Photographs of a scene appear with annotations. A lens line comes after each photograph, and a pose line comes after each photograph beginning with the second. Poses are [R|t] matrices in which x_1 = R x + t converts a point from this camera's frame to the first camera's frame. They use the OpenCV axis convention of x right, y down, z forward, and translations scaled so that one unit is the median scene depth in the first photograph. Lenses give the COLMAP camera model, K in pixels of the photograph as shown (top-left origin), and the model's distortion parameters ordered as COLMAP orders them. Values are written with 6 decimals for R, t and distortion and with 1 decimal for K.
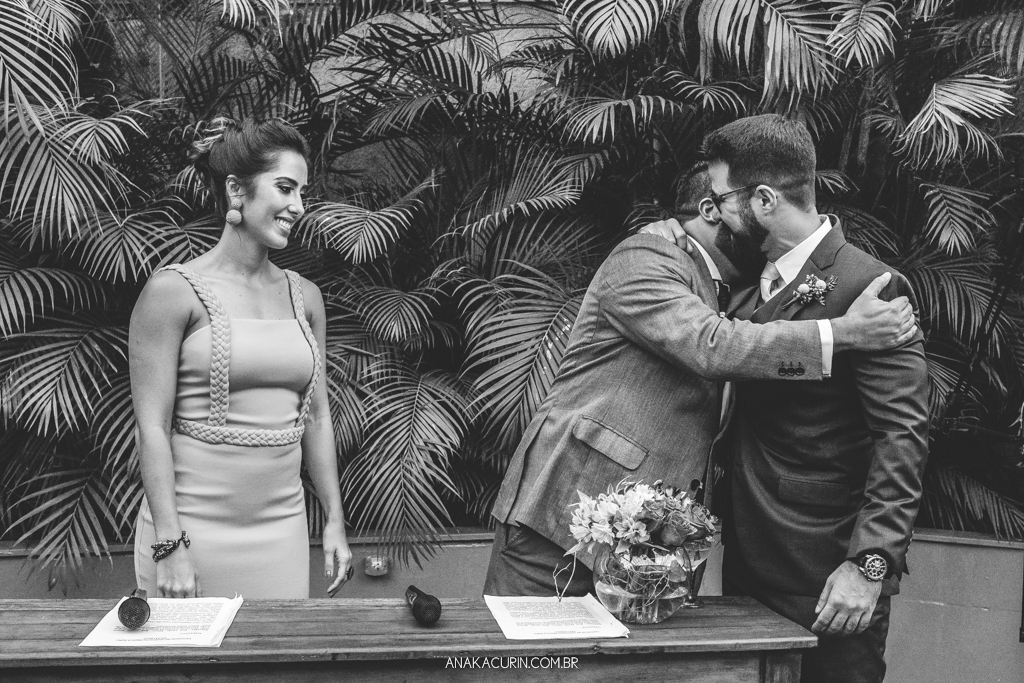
lens RADIAL K [[1191.0, 0, 617.9], [0, 1191.0, 320.3], [0, 0, 1]] dist [-0.051991, -0.017576]
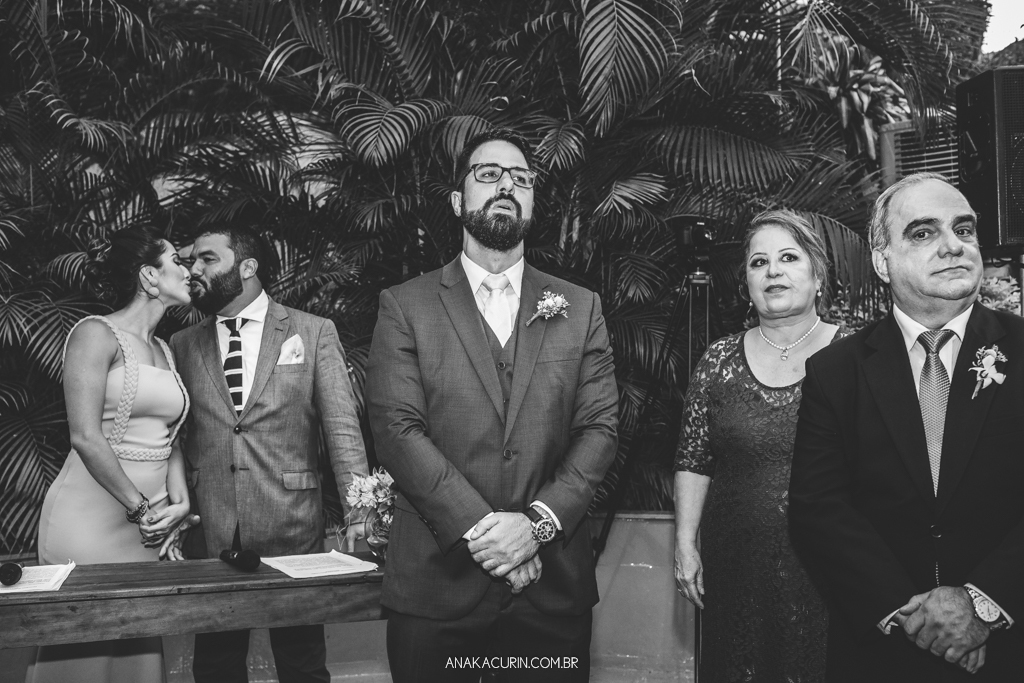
lens RADIAL K [[1016.5, 0, 514.0], [0, 1016.5, 317.6], [0, 0, 1]] dist [-0.044778, 0.083235]
pose [[0.995355, -0.036961, 0.088897, 0.035347], [0.042354, 0.997326, -0.059562, 0.023161], [-0.086458, 0.063051, 0.994258, -0.143591]]
